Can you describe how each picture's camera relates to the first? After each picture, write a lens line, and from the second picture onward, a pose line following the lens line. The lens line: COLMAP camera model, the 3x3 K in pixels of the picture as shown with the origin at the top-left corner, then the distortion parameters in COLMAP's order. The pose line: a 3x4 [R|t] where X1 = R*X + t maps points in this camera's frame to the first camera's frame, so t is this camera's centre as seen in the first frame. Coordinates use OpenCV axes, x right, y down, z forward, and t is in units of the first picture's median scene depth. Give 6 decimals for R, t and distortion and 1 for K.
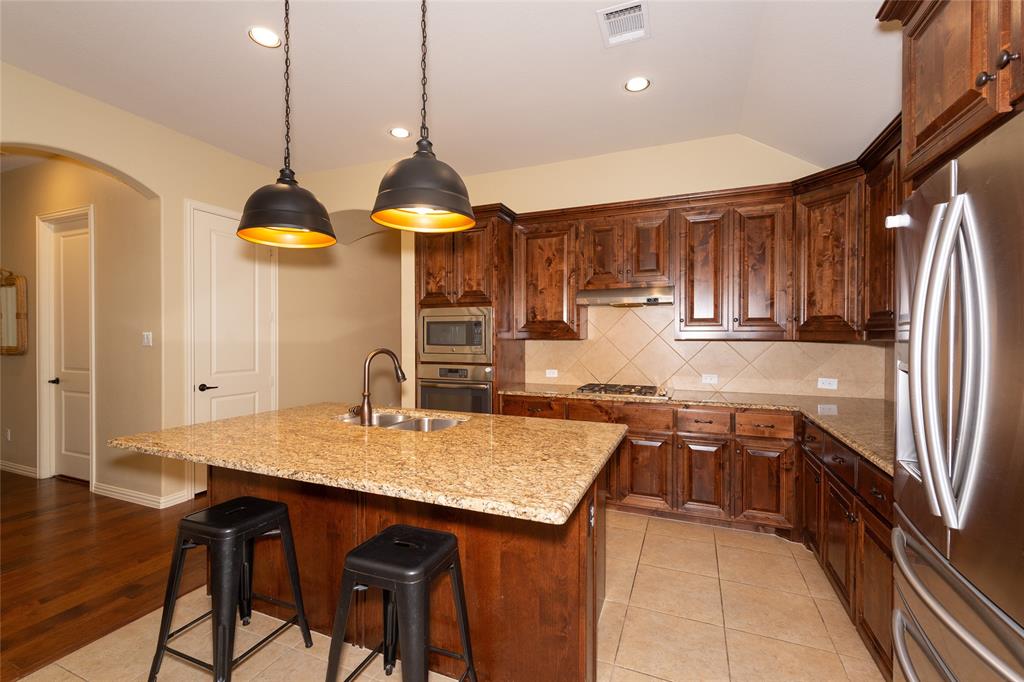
lens RADIAL K [[431.6, 0, 512.0], [0, 431.6, 341.0], [0, 0, 1]] dist [0.000411, -0.000012]
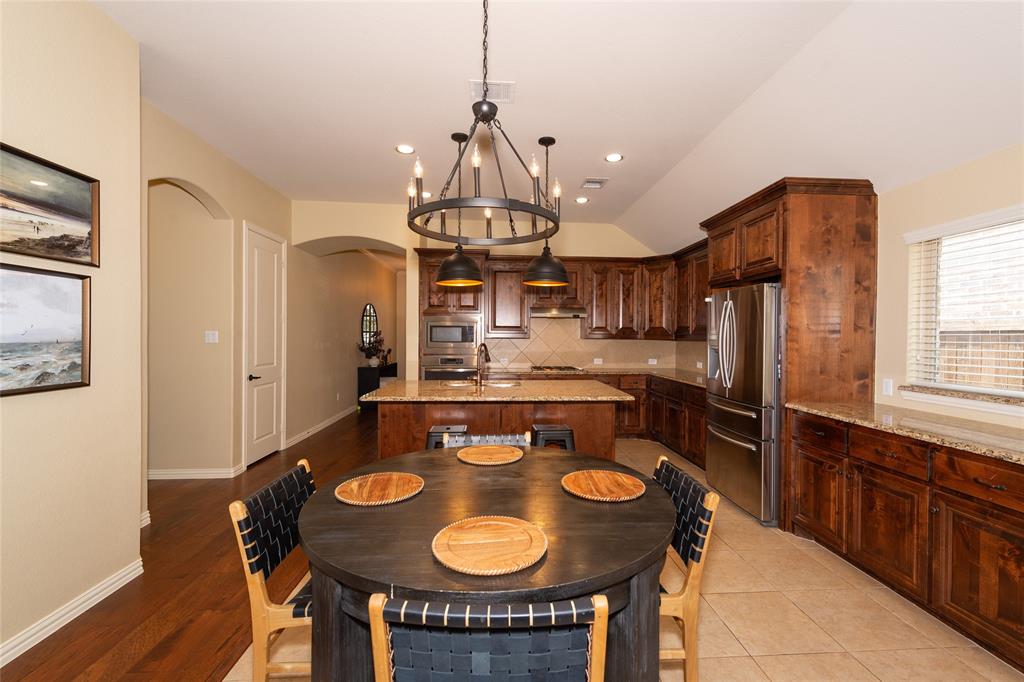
lens RADIAL K [[422.4, 0, 512.0], [0, 422.4, 341.0], [0, 0, 1]] dist [-0.000001, -0.000115]
pose [[0.902347, -0.000480, 0.431010, -0.740958], [-0.000599, 0.999997, 0.002368, 0.003065], [-0.431010, -0.002395, 0.902344, -0.493863]]
